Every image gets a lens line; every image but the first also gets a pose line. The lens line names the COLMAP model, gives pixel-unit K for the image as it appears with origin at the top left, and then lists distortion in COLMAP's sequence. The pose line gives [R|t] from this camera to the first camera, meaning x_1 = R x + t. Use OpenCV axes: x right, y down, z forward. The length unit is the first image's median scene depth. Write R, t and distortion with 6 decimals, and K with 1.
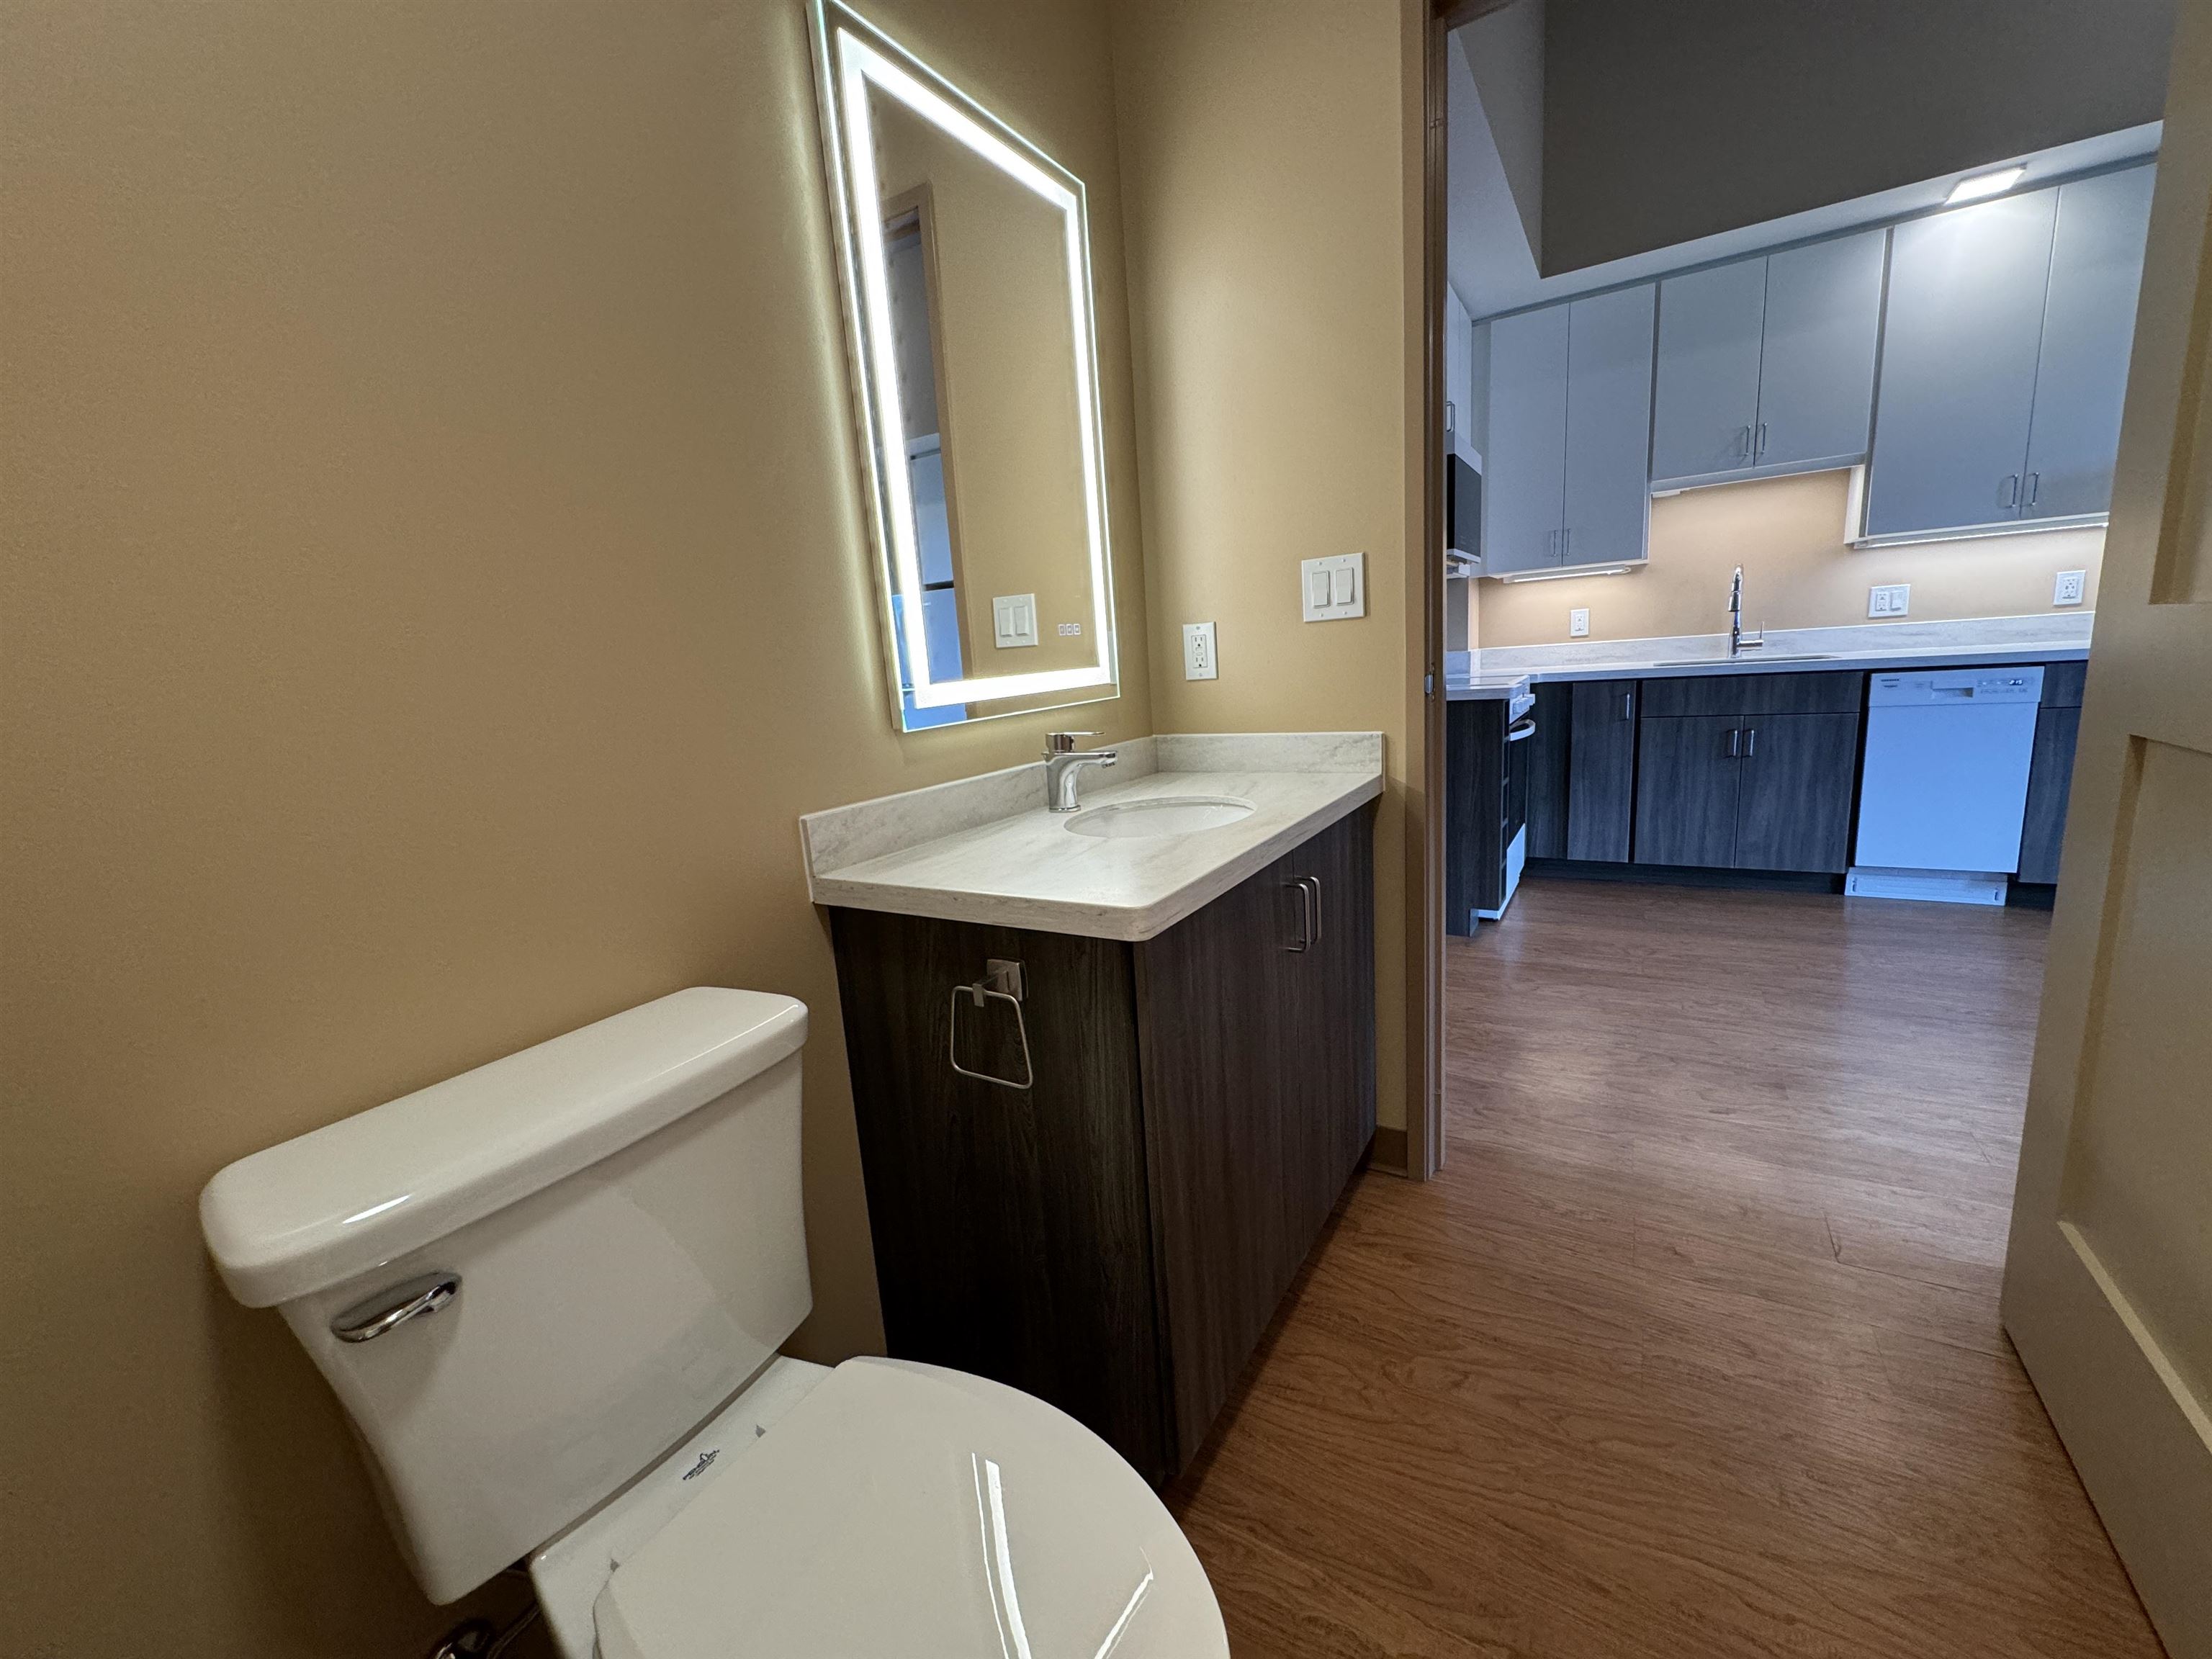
lens RADIAL K [[879.8, 0, 1106.0], [0, 879.8, 829.5], [0, 0, 1]] dist [-0.001239, 0.000320]
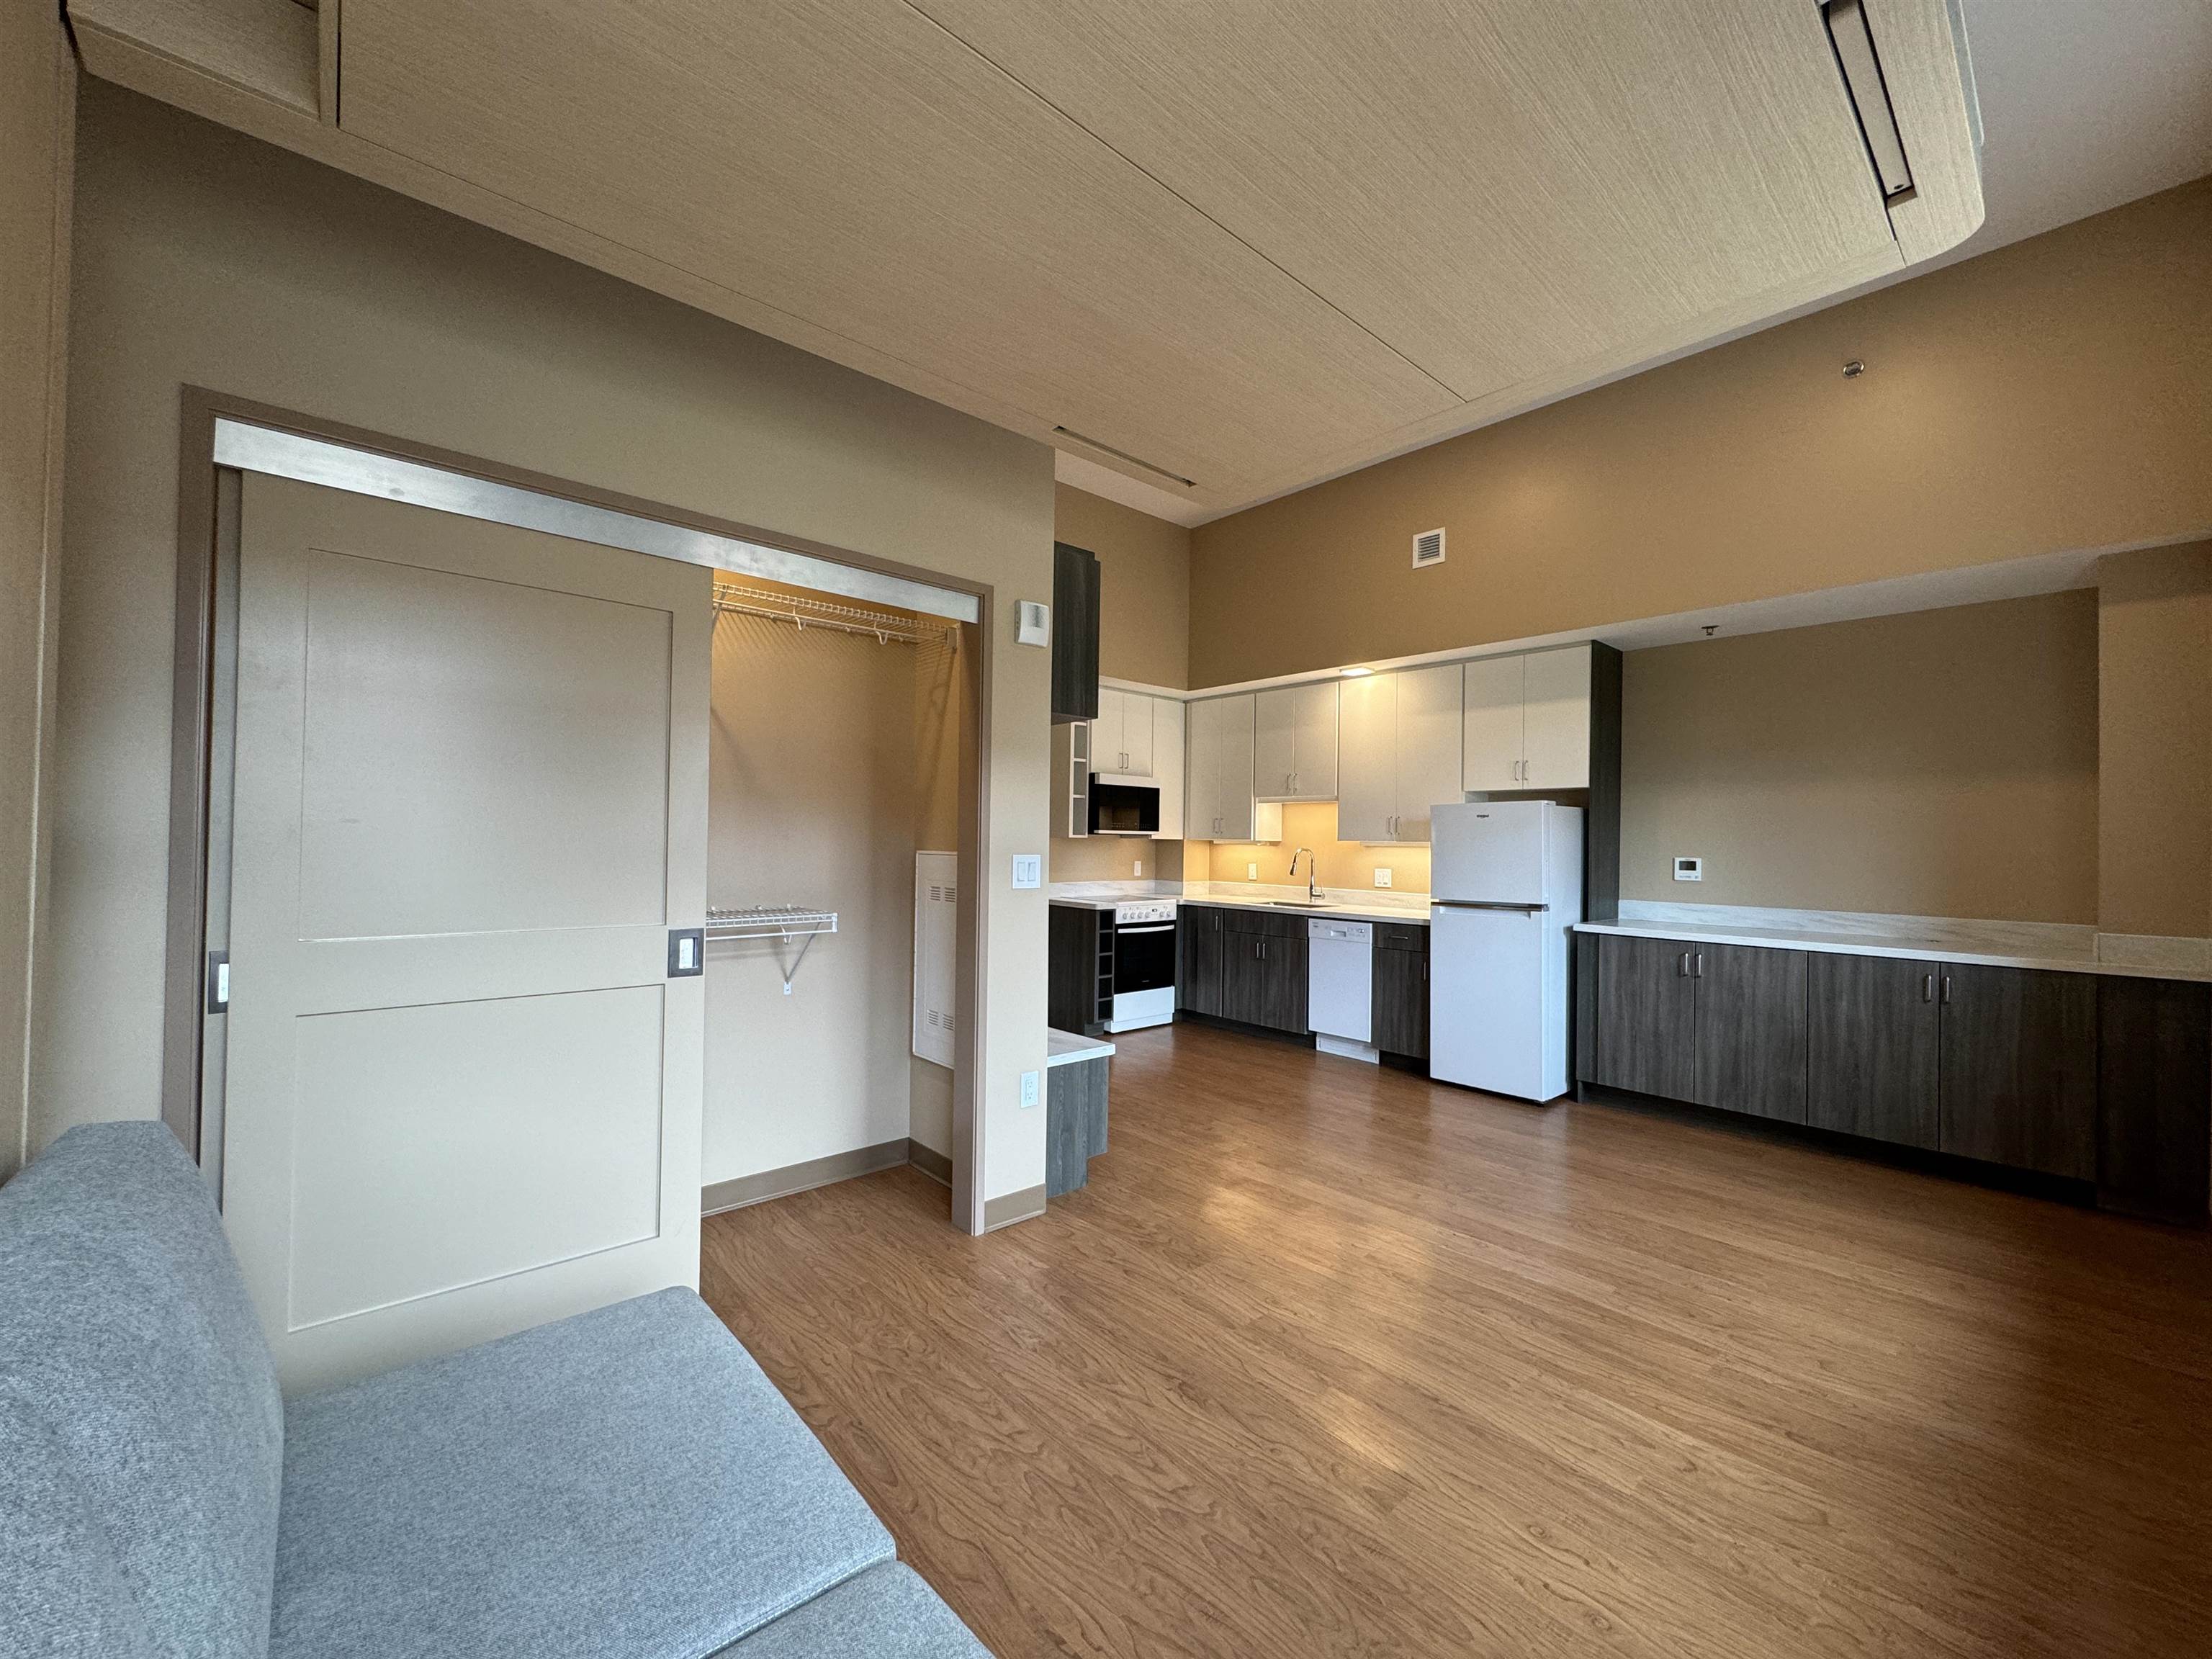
lens RADIAL K [[881.1, 0, 1106.0], [0, 881.1, 829.5], [0, 0, 1]] dist [0.000146, 0.000078]
pose [[0.950149, 0.079643, -0.301452, 0.937990], [-0.137801, 0.974541, -0.176862, 0.018174], [0.279692, 0.209586, 0.936935, -0.769400]]
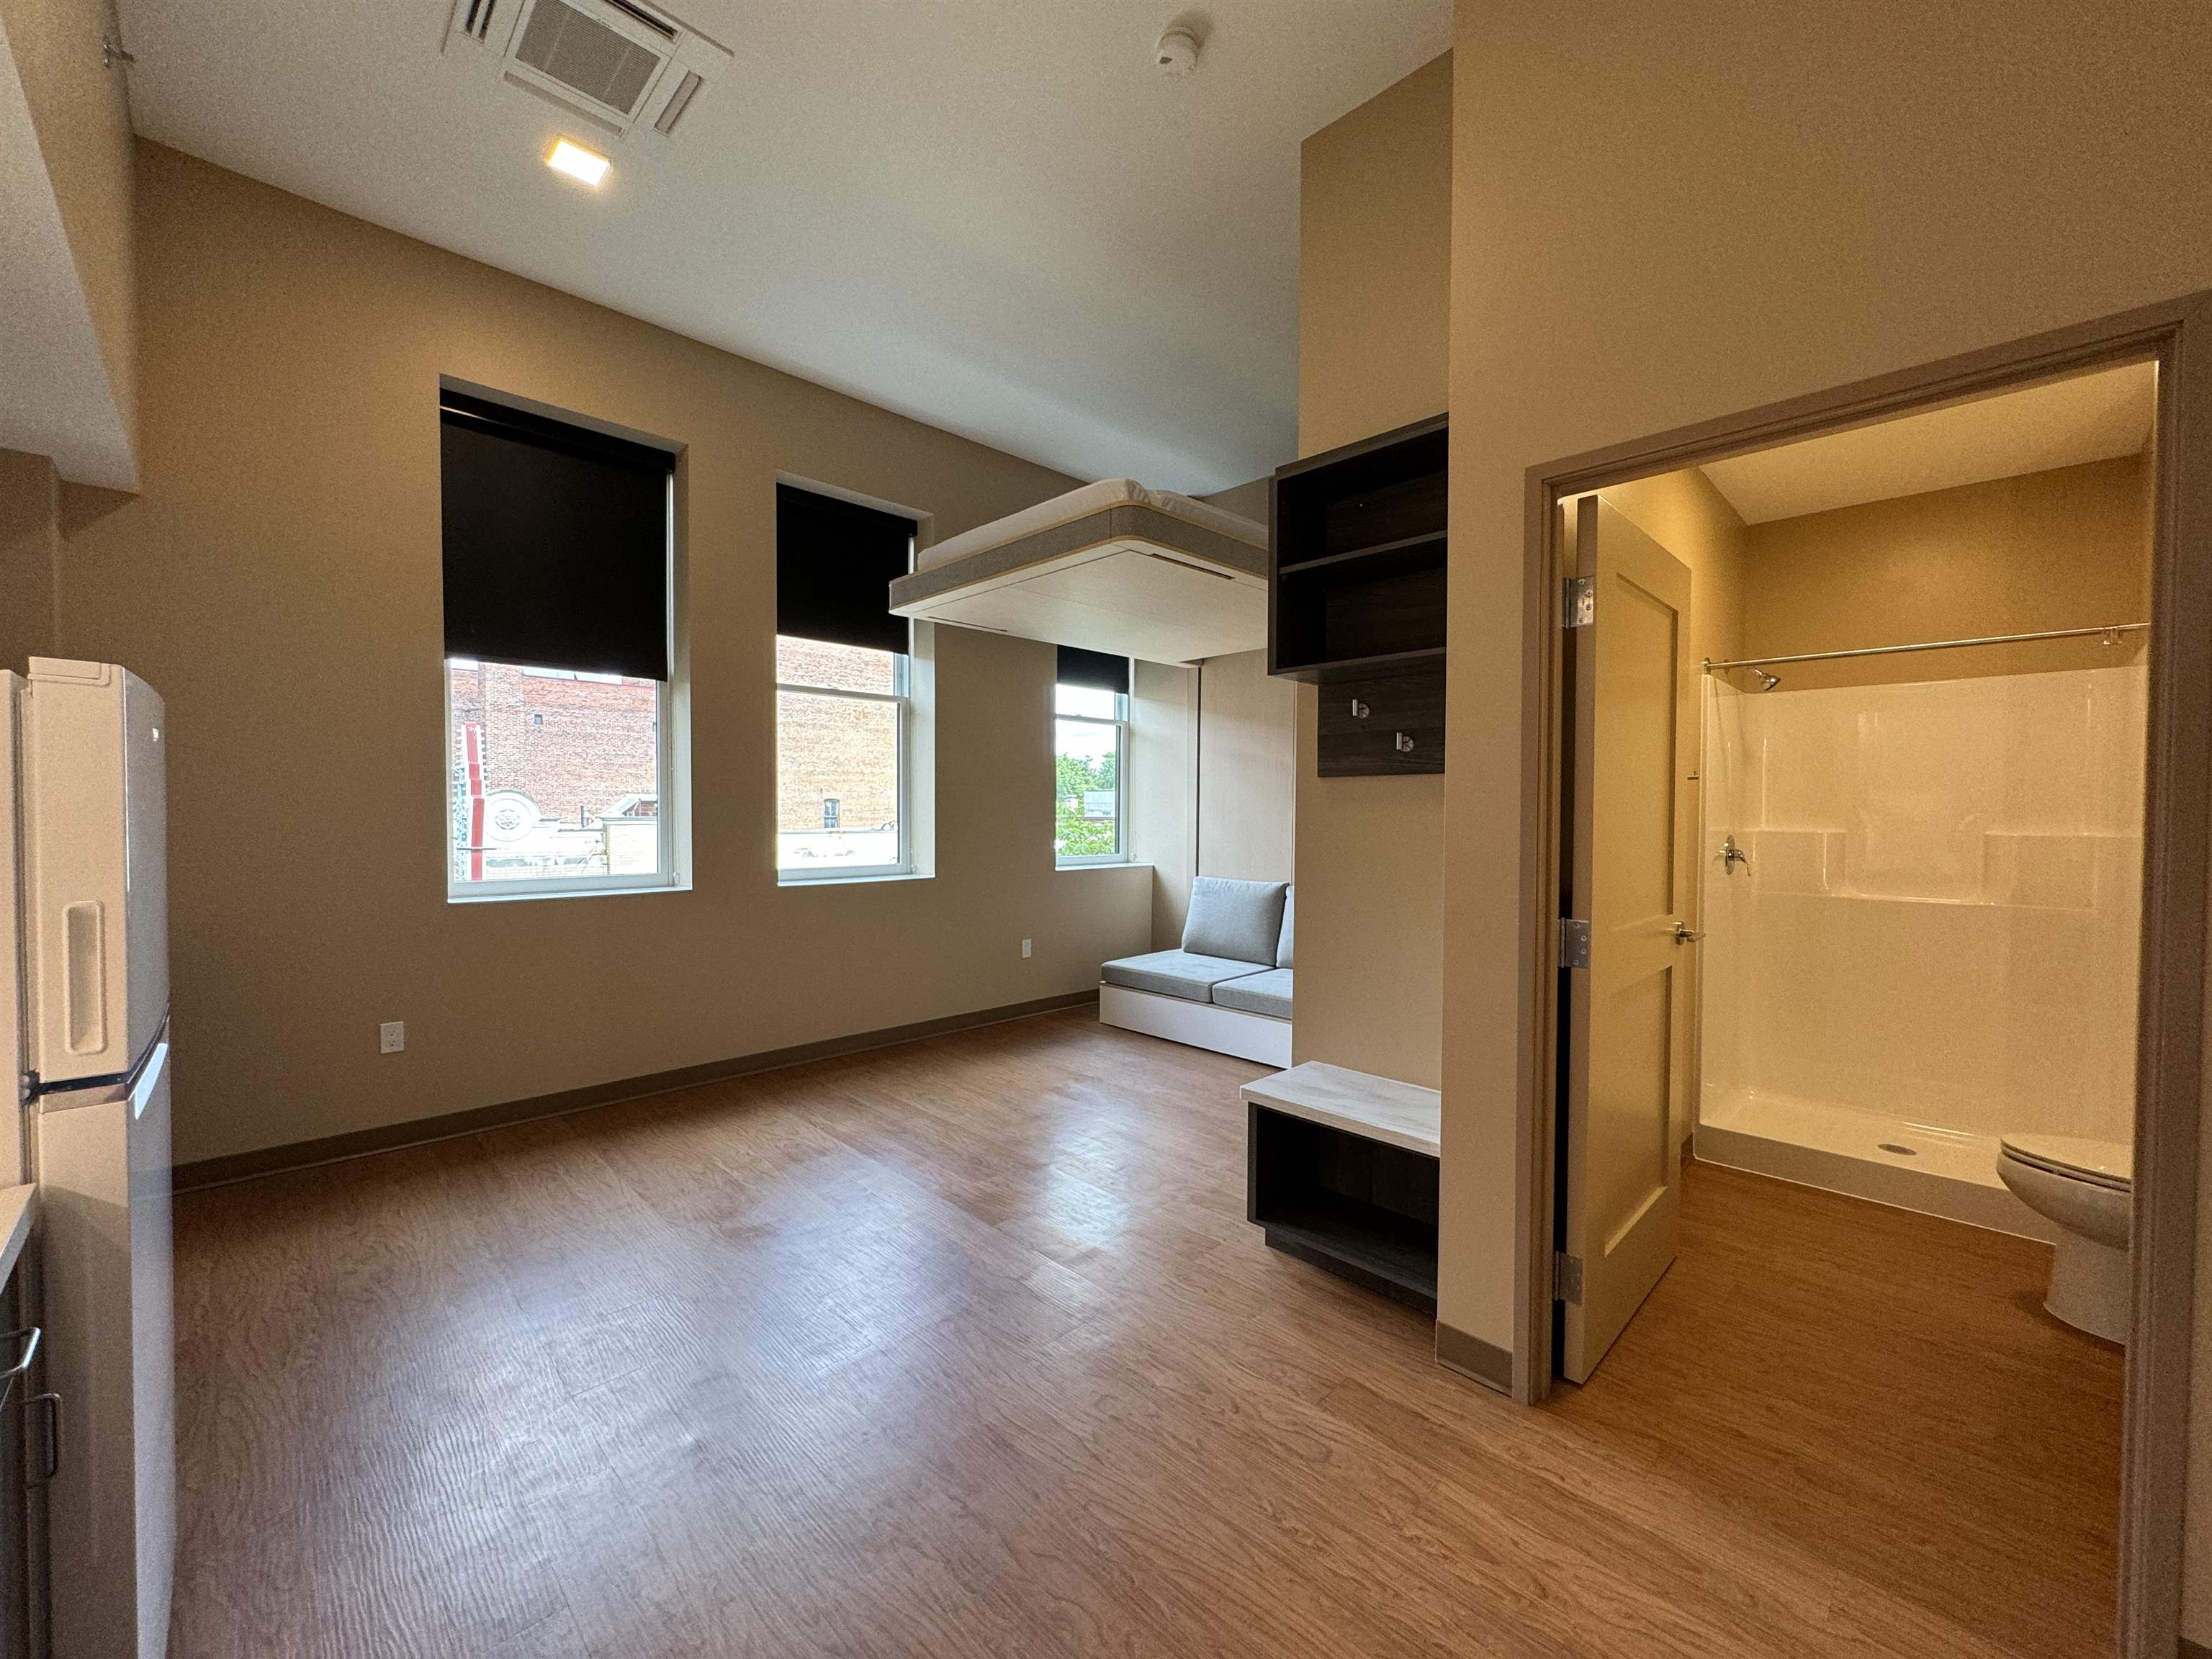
lens RADIAL K [[883.6, 0, 1106.0], [0, 883.6, 829.5], [0, 0, 1]] dist [-0.001809, 0.000434]
pose [[-0.966614, 0.060953, 0.248882, 0.561875], [0.110033, 0.975921, 0.188339, -0.315838], [-0.231409, 0.209436, -0.950045, 0.990832]]
